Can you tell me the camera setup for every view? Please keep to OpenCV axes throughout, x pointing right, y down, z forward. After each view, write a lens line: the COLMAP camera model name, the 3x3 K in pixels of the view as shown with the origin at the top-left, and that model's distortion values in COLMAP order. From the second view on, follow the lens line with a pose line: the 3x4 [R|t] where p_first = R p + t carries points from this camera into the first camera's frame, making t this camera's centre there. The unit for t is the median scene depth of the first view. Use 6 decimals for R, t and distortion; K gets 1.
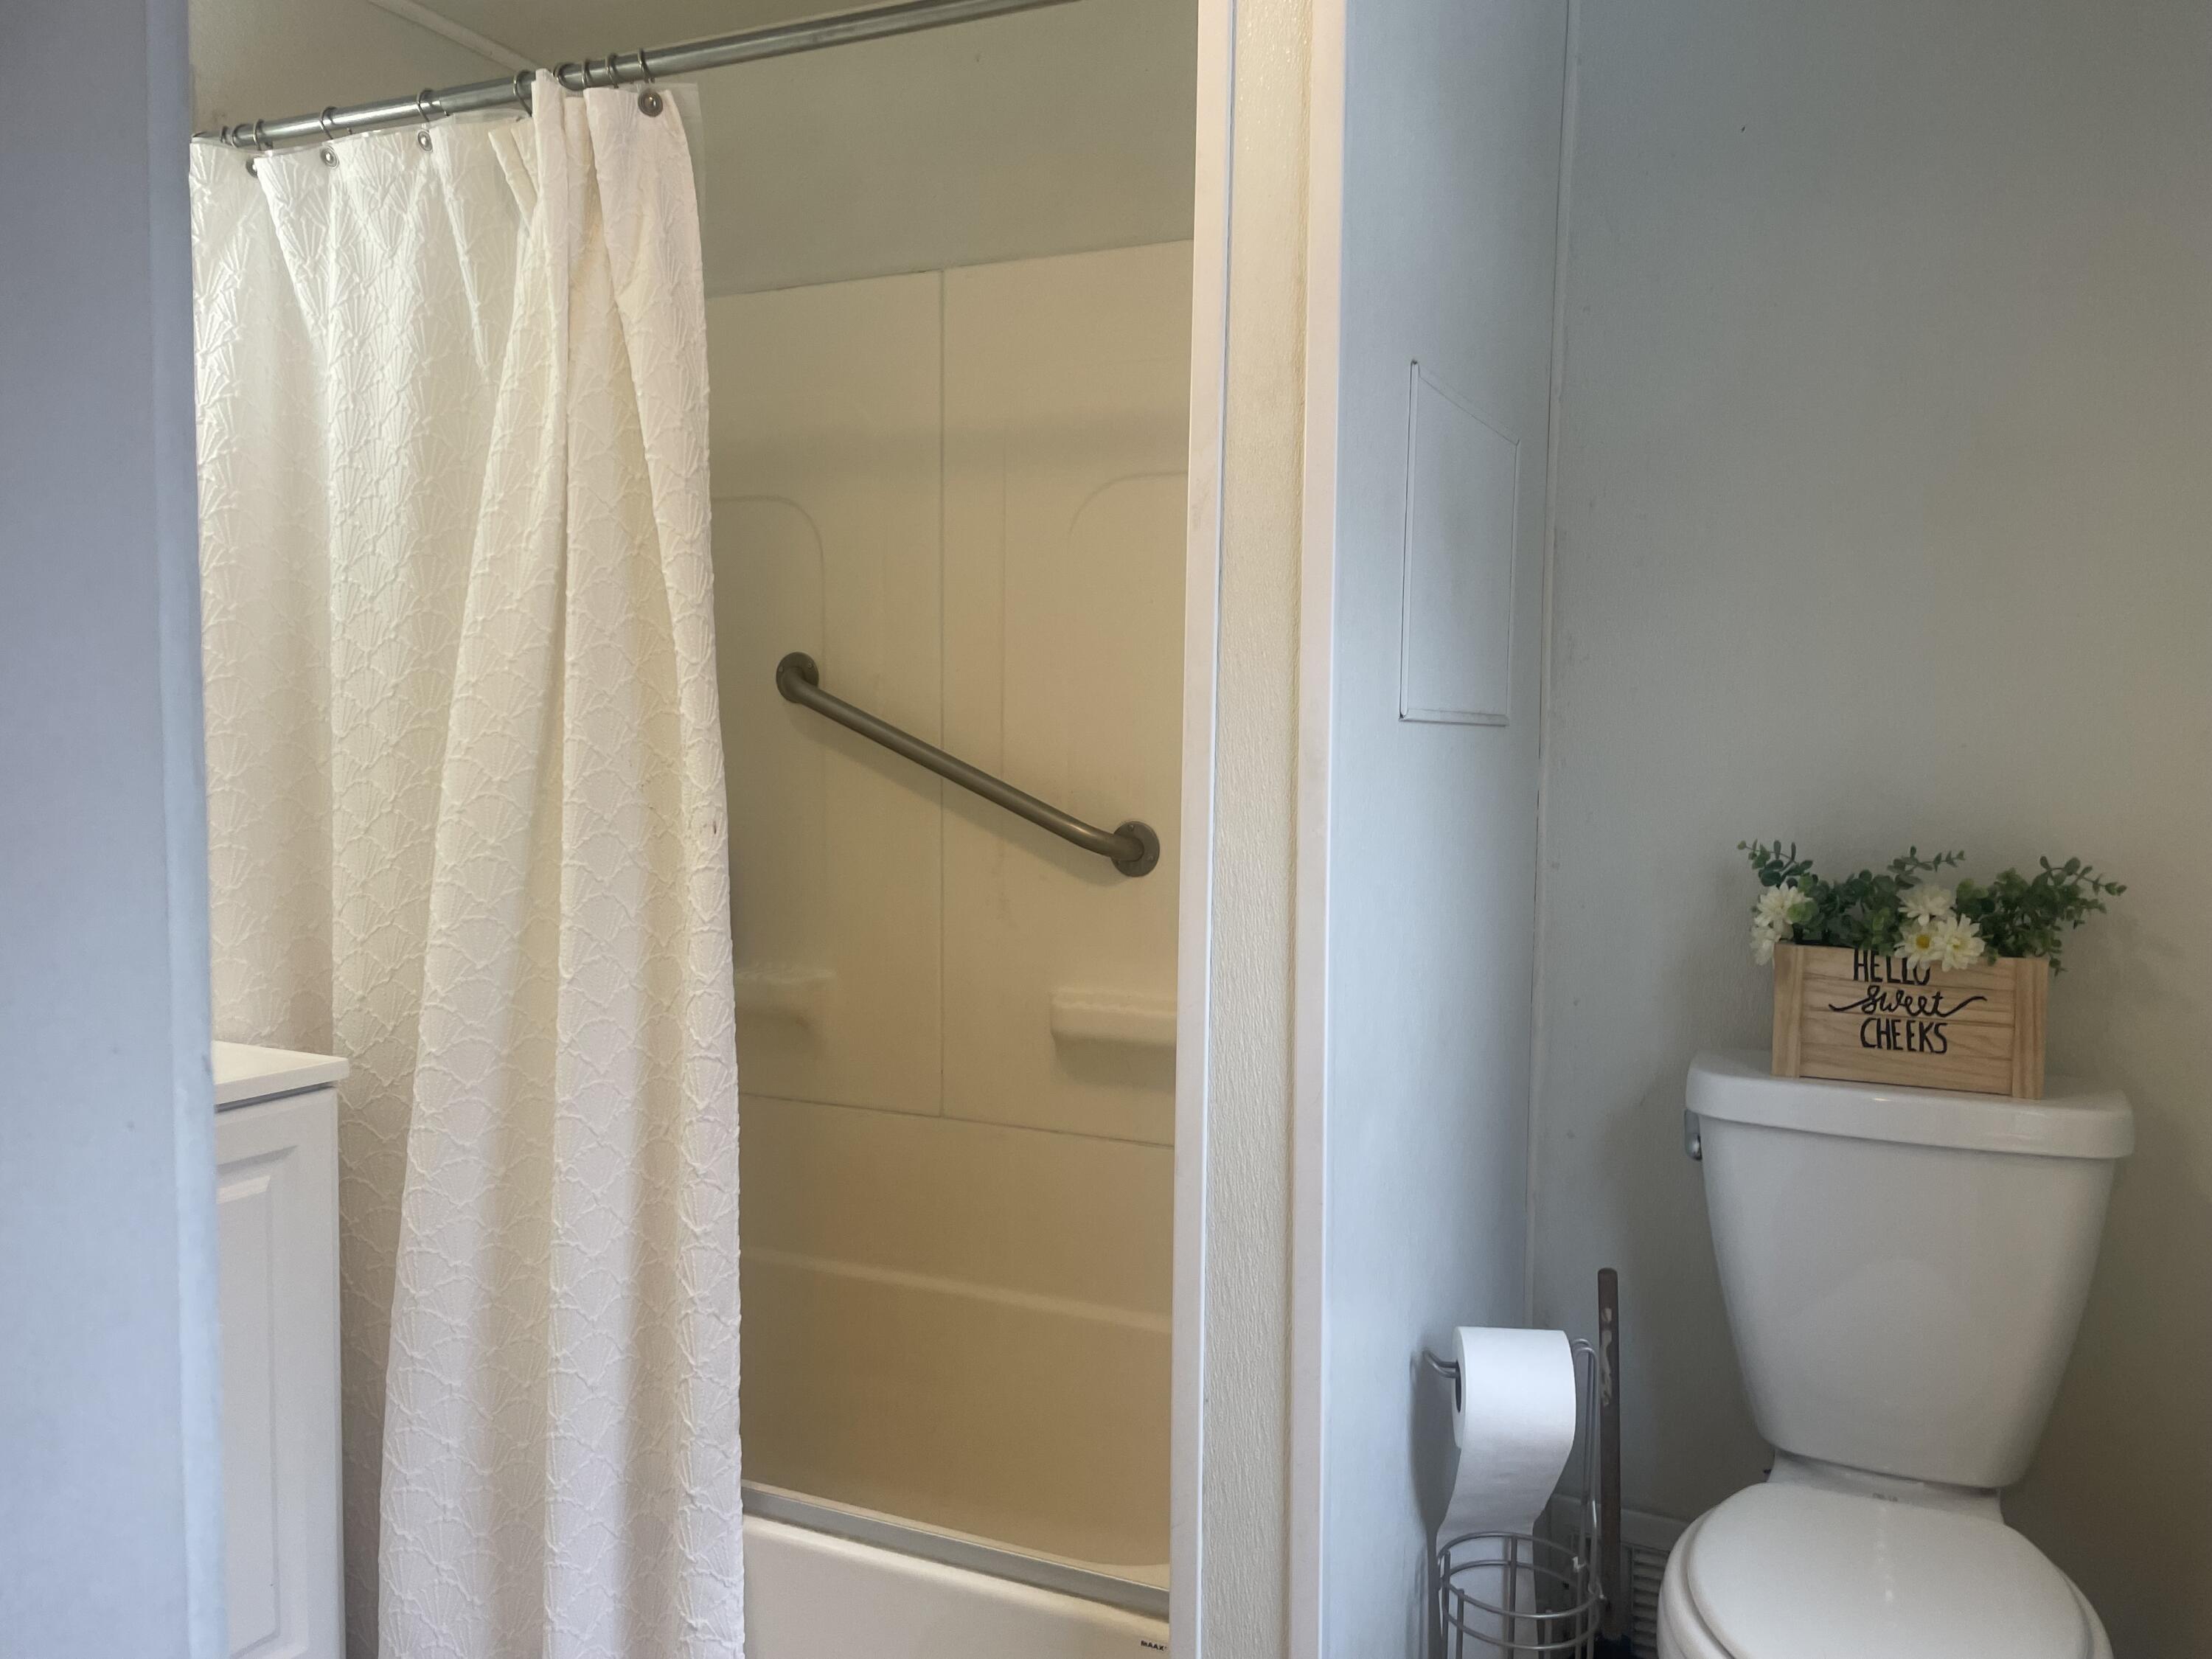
lens RADIAL K [[1667.1, 0, 1109.8], [0, 1667.1, 829.1], [0, 0, 1]] dist [0.045901, -0.039984]
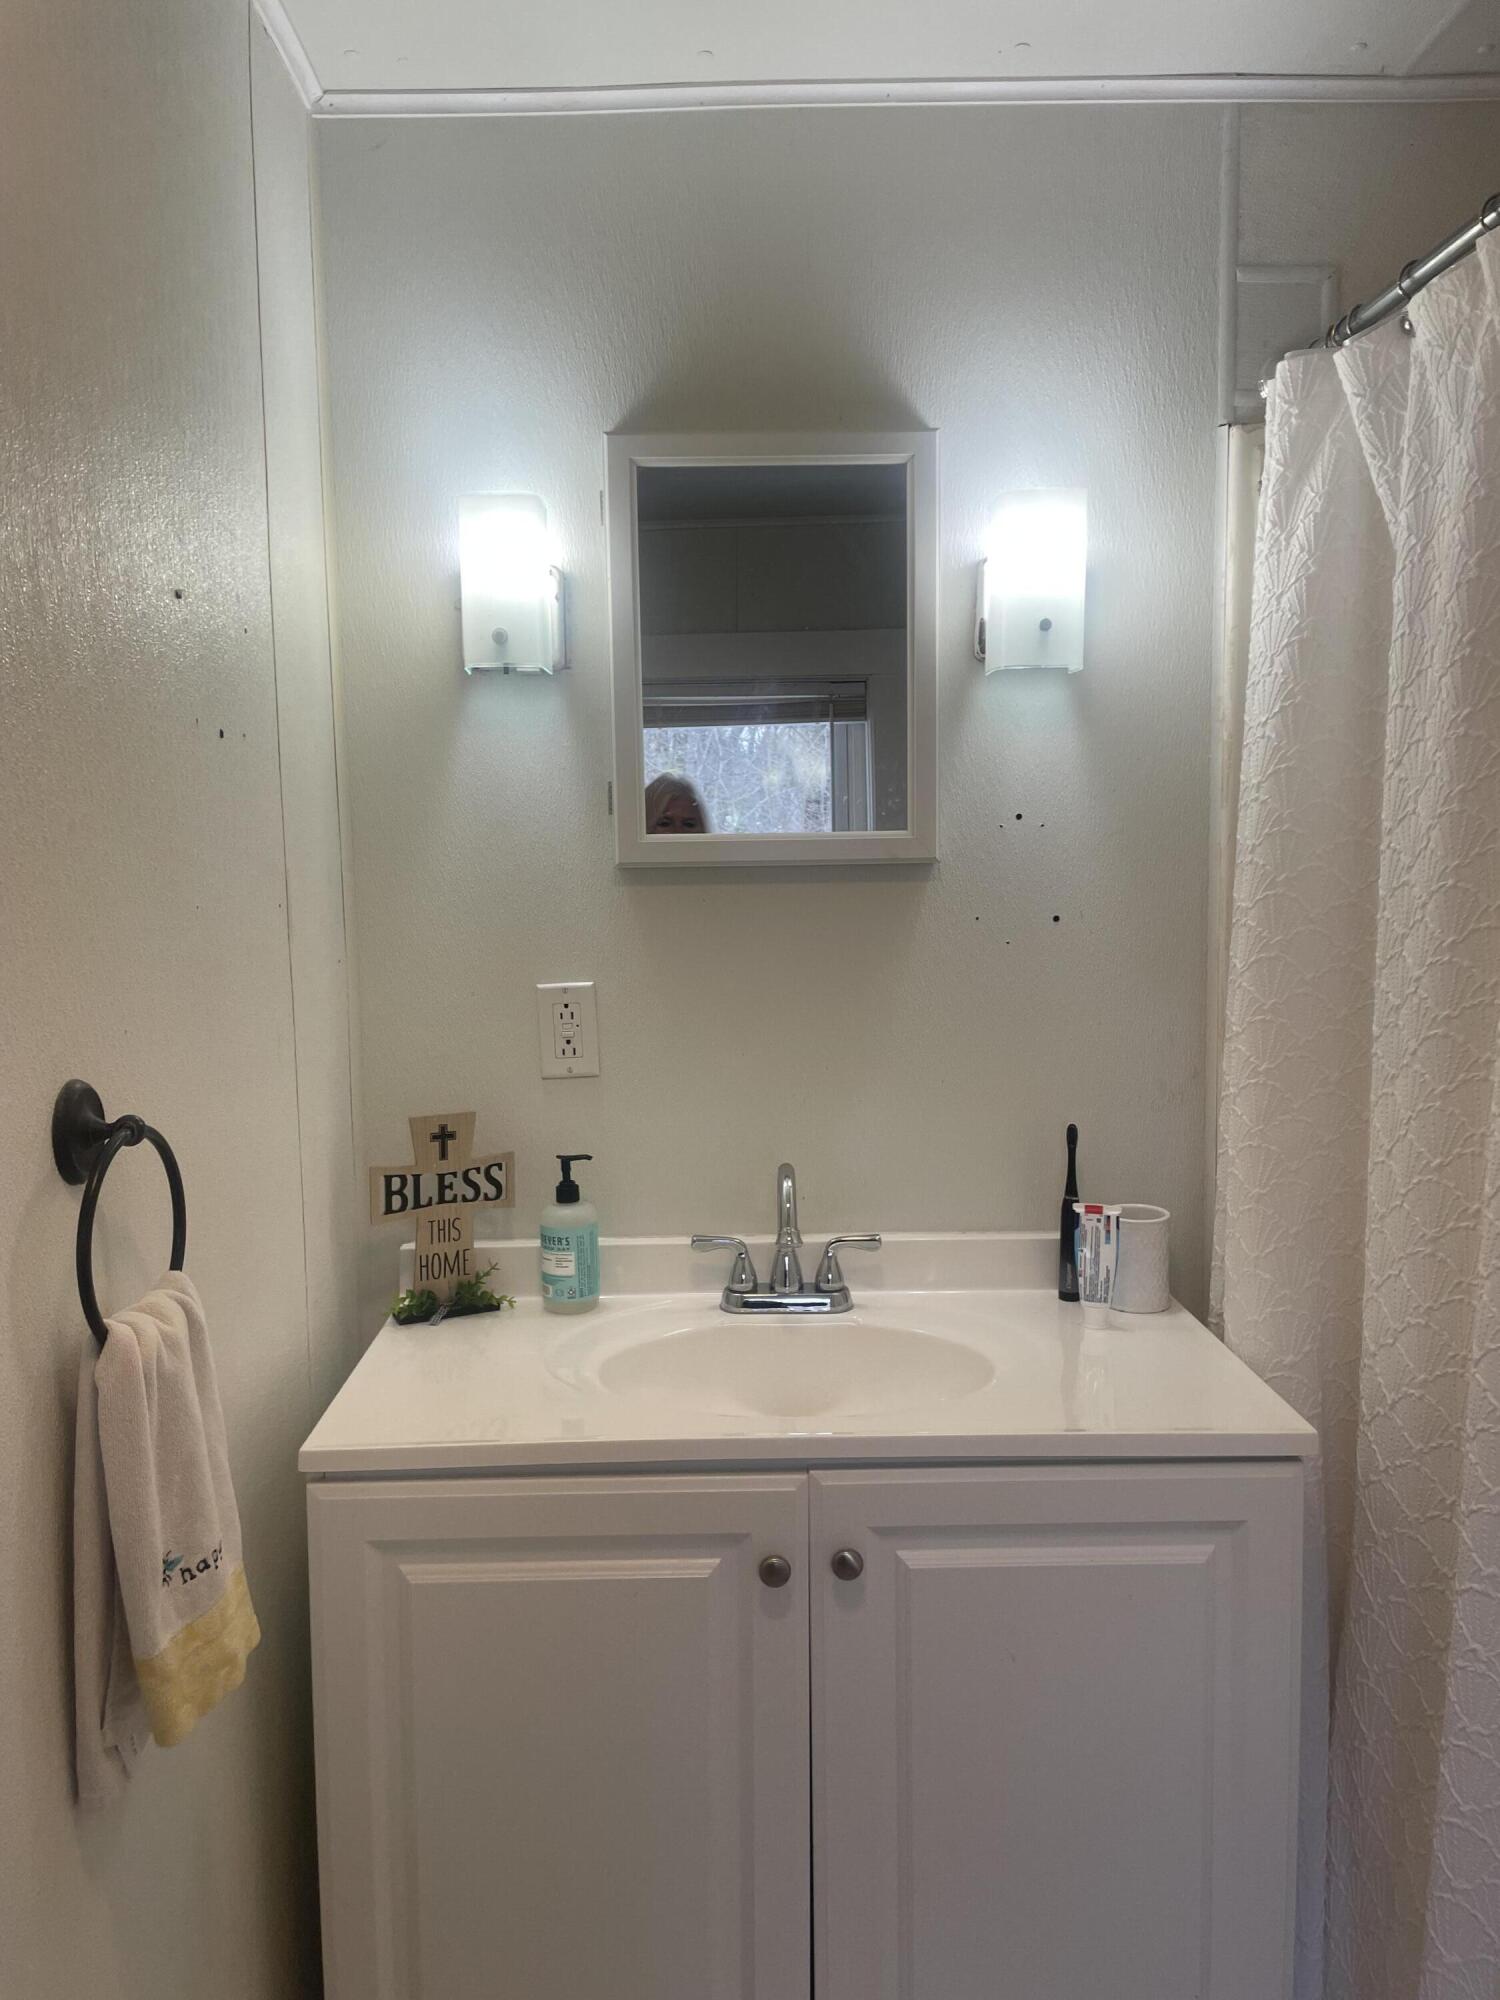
lens RADIAL K [[1507.3, 0, 745.0], [0, 1507.3, 995.2], [0, 0, 1]] dist [0.045901, -0.039984]
pose [[0.455424, 0.065401, -0.887869, 0.067413], [-0.034631, 0.997845, 0.055738, -0.105735], [0.889601, 0.005363, 0.456707, 0.382774]]
